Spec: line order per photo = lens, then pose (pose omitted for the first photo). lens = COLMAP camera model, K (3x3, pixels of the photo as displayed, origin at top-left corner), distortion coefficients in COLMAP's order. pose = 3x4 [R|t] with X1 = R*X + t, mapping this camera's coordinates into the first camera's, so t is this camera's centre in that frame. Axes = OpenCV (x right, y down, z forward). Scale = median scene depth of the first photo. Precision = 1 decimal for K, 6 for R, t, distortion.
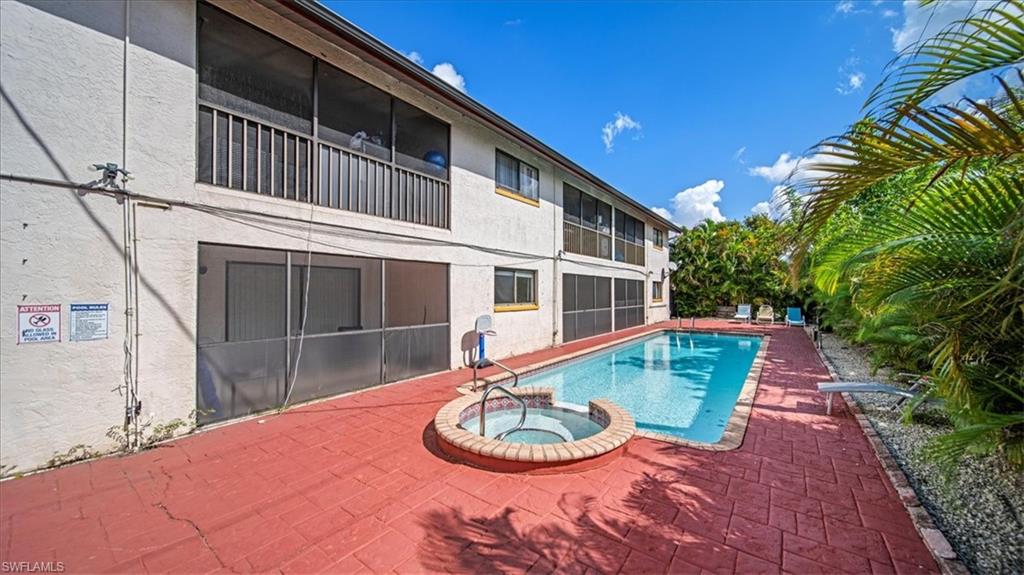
lens RADIAL K [[360.6, 0, 518.9], [0, 360.6, 292.6], [0, 0, 1]] dist [-0.002483, -0.000758]
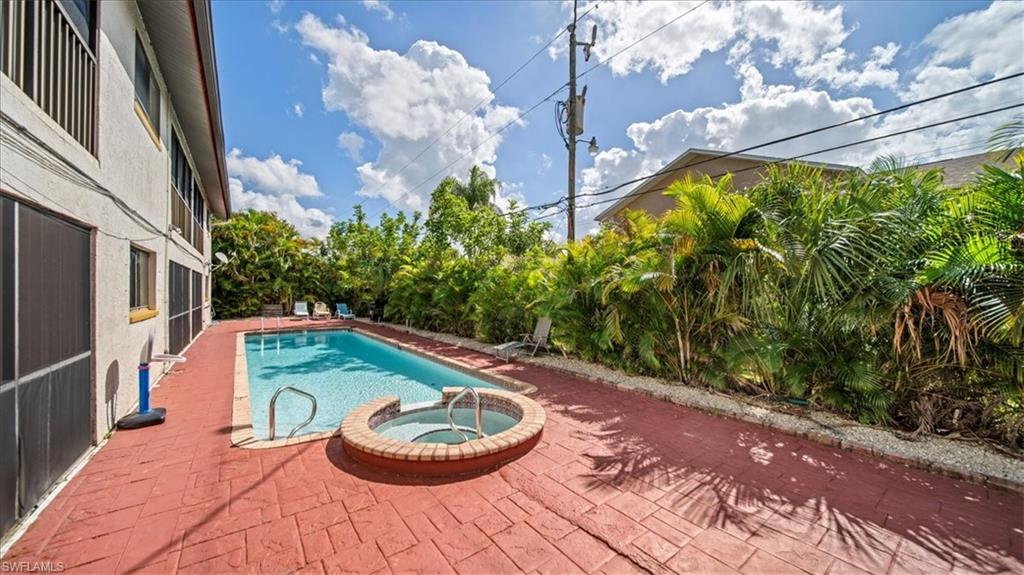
lens RADIAL K [[360.6, 0, 518.6], [0, 360.6, 289.6], [0, 0, 1]] dist [-0.002483, -0.000758]
pose [[0.276537, 0.007985, 0.960970, -0.369064], [-0.007261, 0.999954, -0.006220, 0.001127], [-0.960976, -0.005258, 0.276582, 0.234203]]
